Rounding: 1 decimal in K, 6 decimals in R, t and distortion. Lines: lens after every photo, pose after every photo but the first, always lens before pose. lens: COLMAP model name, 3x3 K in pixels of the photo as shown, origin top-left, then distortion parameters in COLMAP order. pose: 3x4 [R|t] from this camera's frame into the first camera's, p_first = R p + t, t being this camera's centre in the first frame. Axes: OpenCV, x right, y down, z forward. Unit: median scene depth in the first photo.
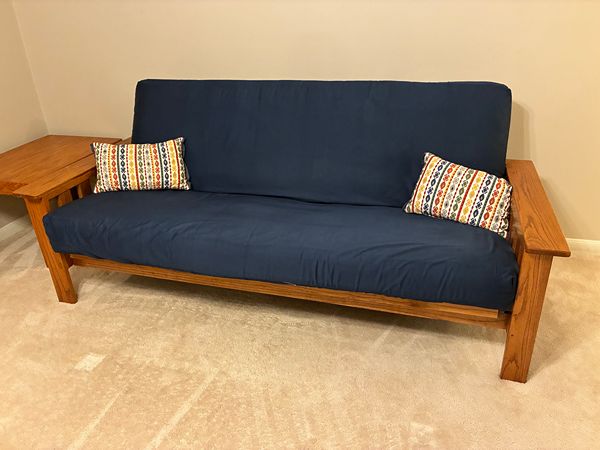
lens RADIAL K [[458.7, 0, 300.0], [0, 458.7, 225.0], [0, 0, 1]] dist [0.004422, -0.001673]
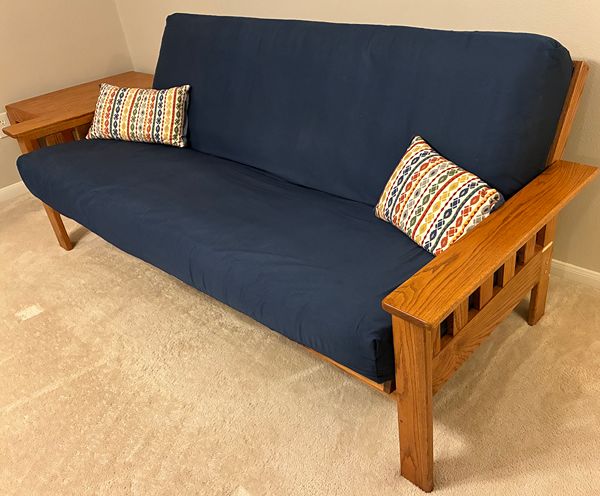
lens RADIAL K [[530.5, 0, 300.0], [0, 530.5, 248.0], [0, 0, 1]] dist [-0.001537, 0.017535]
pose [[0.911847, 0.192847, -0.362416, 0.371239], [-0.154634, 0.979122, 0.131941, -0.060020], [0.380294, -0.064268, 0.922630, 0.156650]]
